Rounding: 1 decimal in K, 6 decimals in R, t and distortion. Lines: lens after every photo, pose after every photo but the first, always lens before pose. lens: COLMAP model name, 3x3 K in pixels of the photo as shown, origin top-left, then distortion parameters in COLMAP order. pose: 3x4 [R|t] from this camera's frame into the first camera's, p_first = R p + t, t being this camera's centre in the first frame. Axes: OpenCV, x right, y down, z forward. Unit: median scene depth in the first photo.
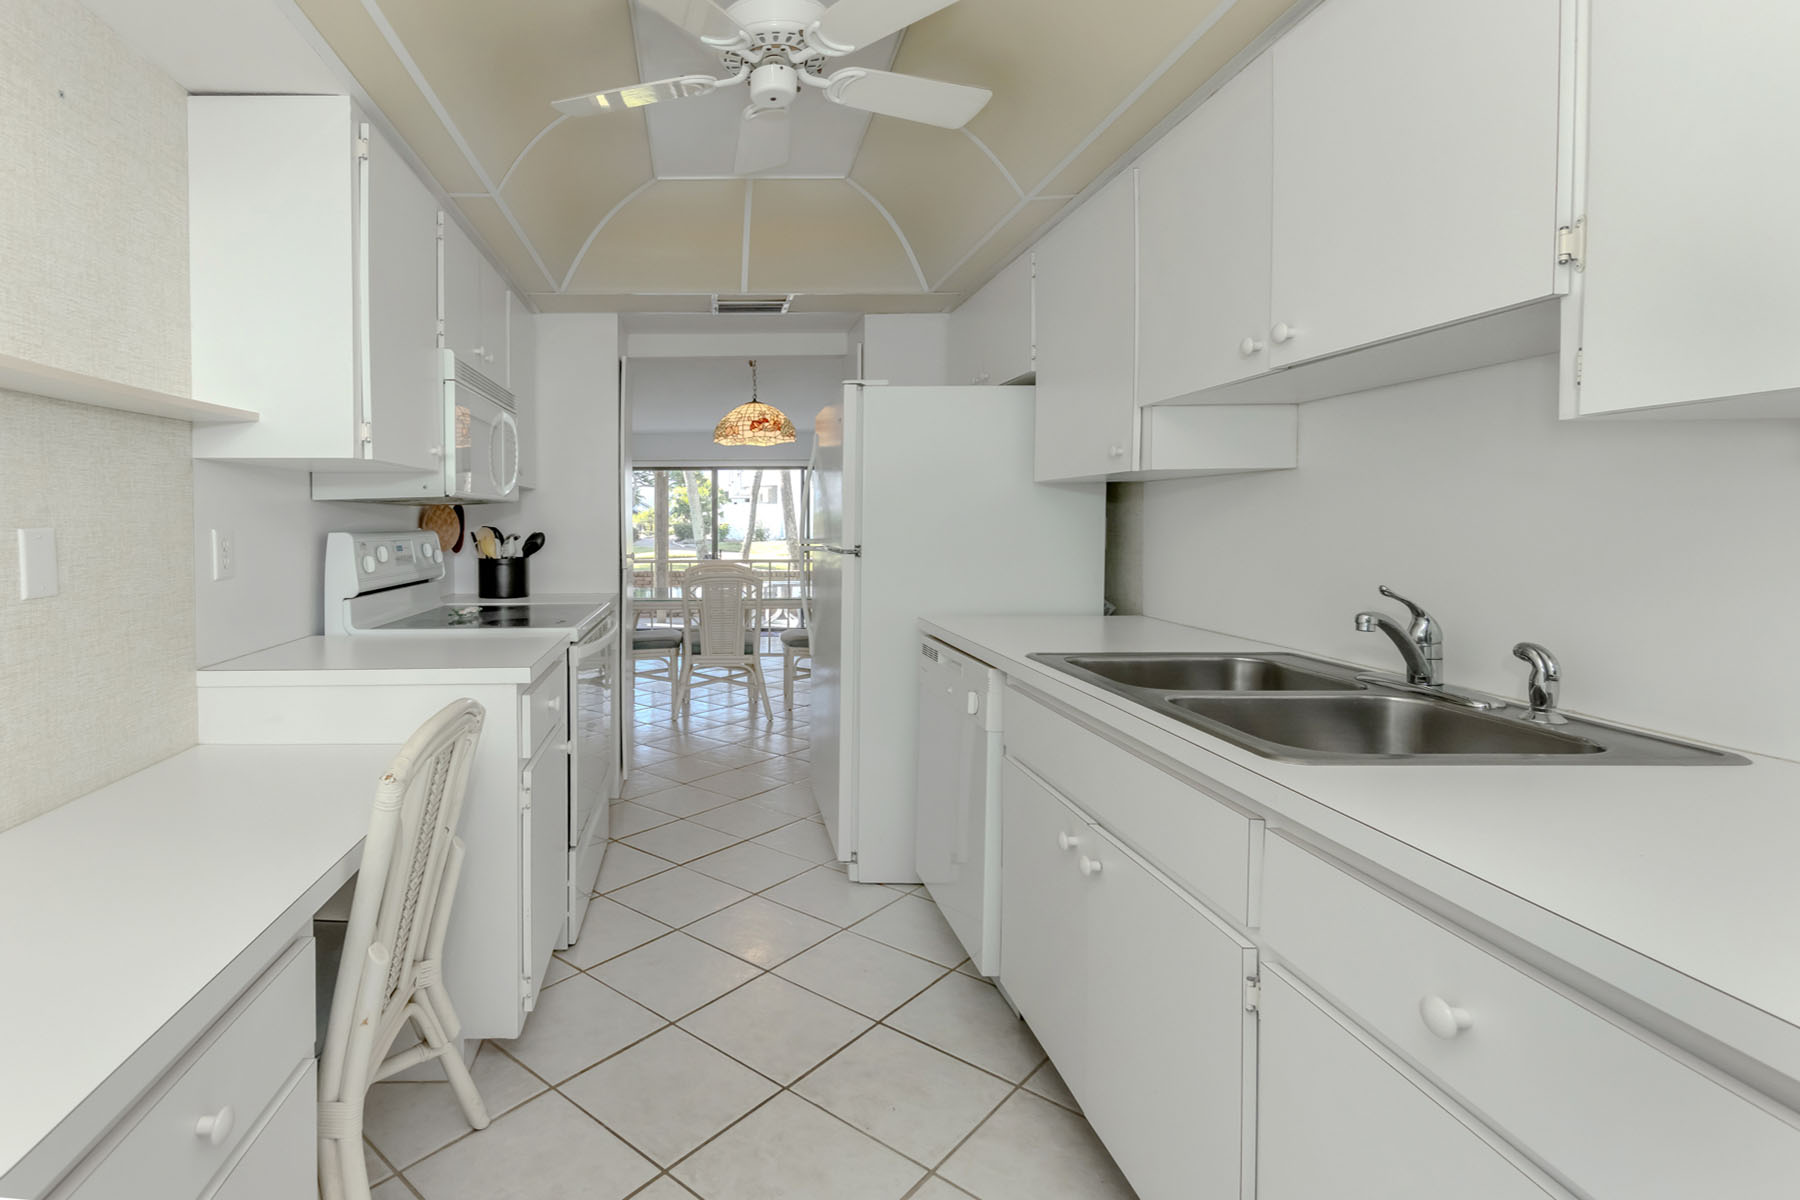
lens RADIAL K [[966.3, 0, 623.5], [0, 966.3, 540.6], [0, 0, 1]] dist [0.005807, 0.001709]
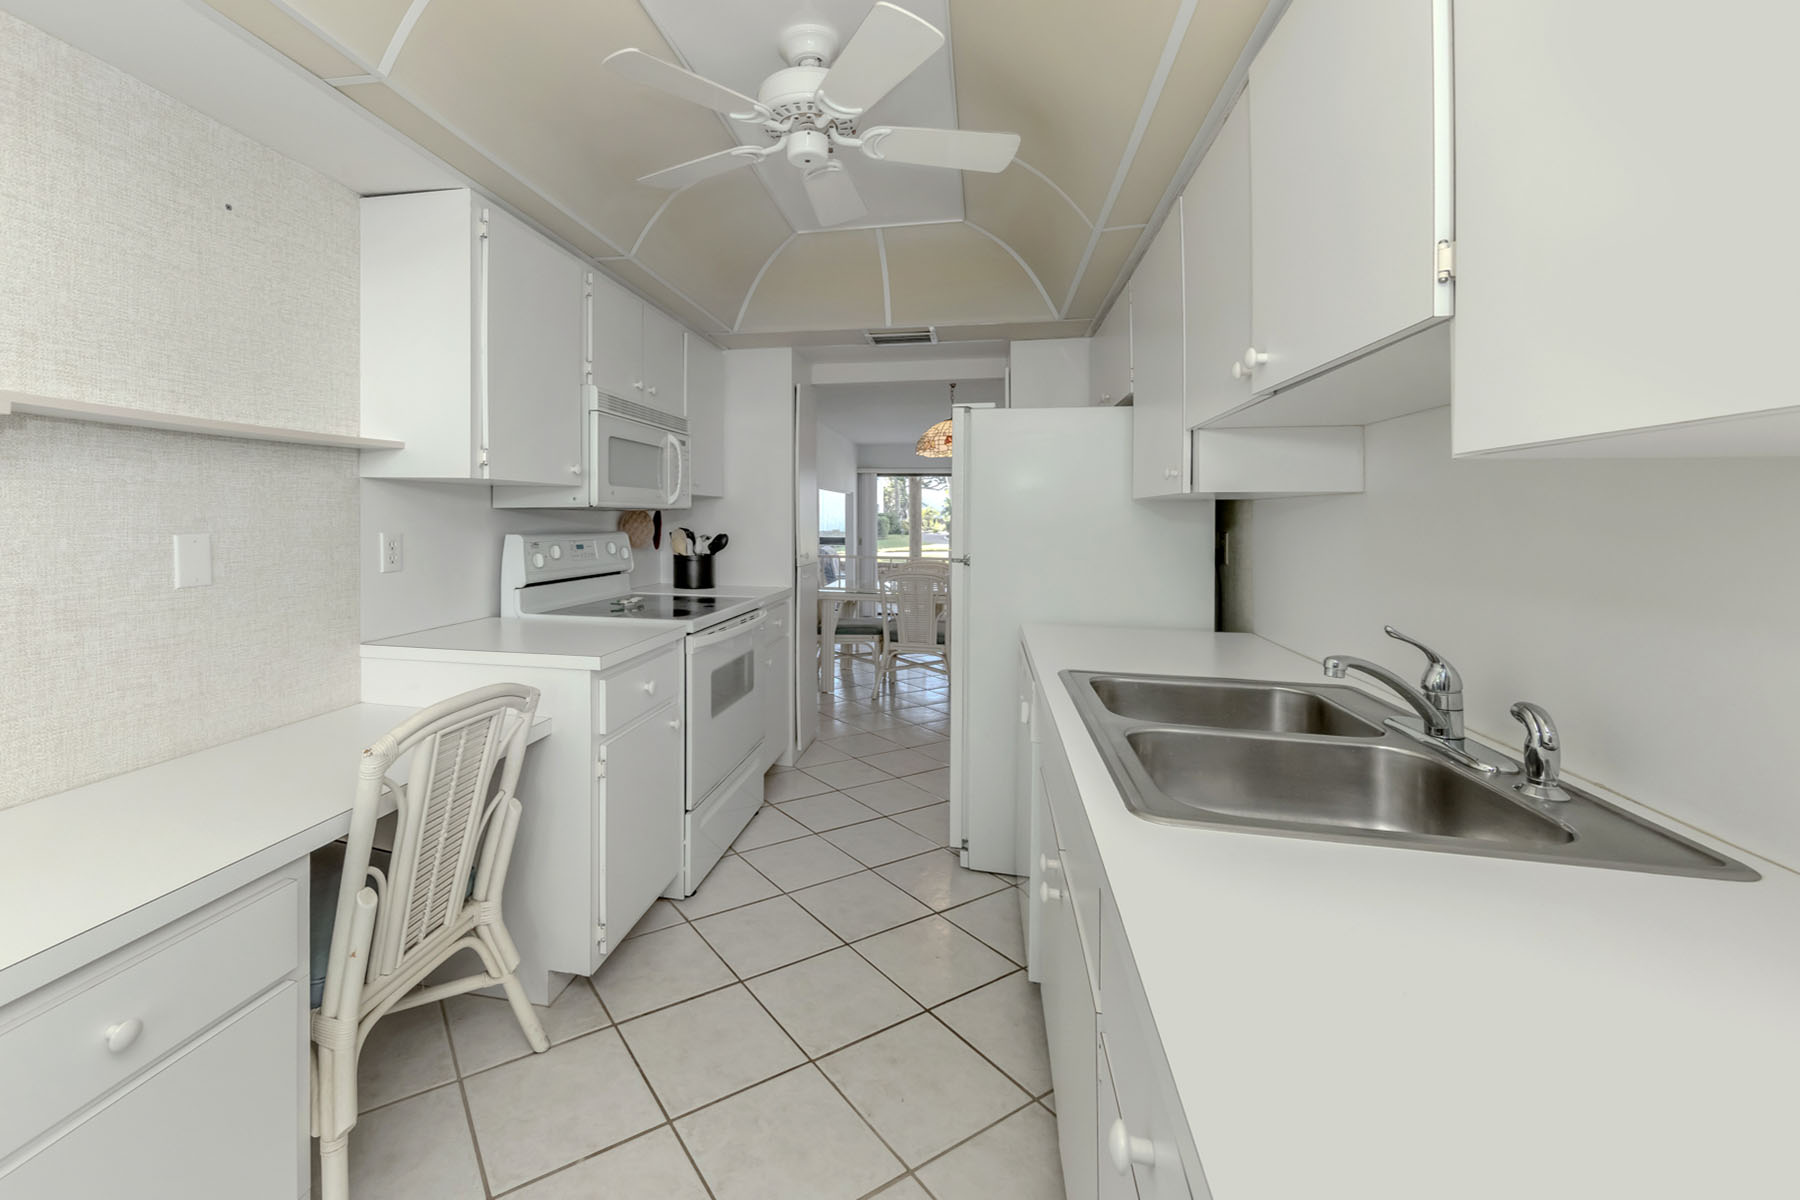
lens RADIAL K [[807.9, 0, 701.0], [0, 807.9, 507.6], [0, 0, 1]] dist [0.004096, 0.000189]
pose [[0.972148, 0.012316, -0.234045, 0.188465], [-0.019804, 0.999363, -0.029672, -0.017467], [0.233530, 0.033481, 0.971773, 0.052937]]
